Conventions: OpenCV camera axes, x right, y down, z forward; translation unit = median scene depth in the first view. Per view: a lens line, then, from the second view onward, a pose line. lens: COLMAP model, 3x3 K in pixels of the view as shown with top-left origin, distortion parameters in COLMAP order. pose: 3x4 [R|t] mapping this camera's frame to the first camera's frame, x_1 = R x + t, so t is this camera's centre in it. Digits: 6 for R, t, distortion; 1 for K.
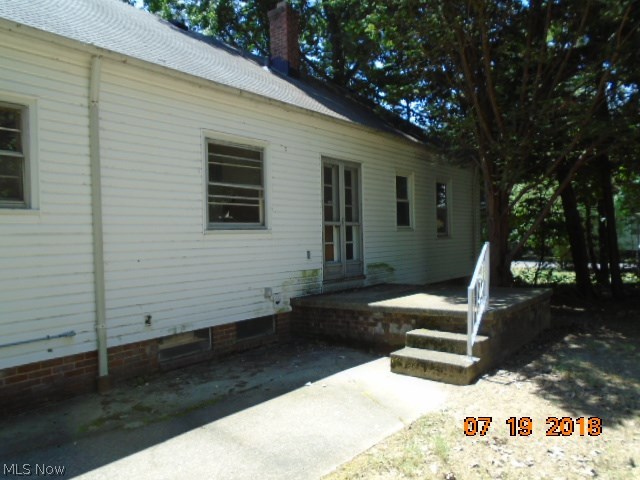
lens RADIAL K [[493.4, 0, 319.7], [0, 493.4, 240.8], [0, 0, 1]] dist [0.000526, -0.002179]
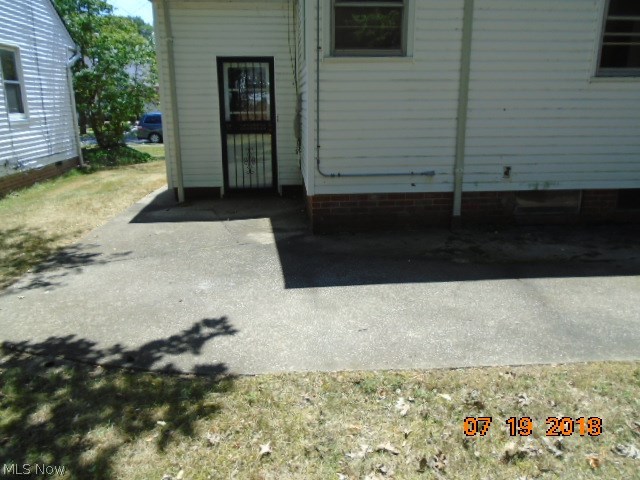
lens RADIAL K [[493.4, 0, 321.6], [0, 493.4, 238.9], [0, 0, 1]] dist [0.000526, -0.002179]
pose [[0.682574, 0.221000, -0.696600, 0.136629], [-0.017156, 0.957764, 0.287045, 0.011989], [0.730615, -0.183978, 0.657536, 0.046154]]
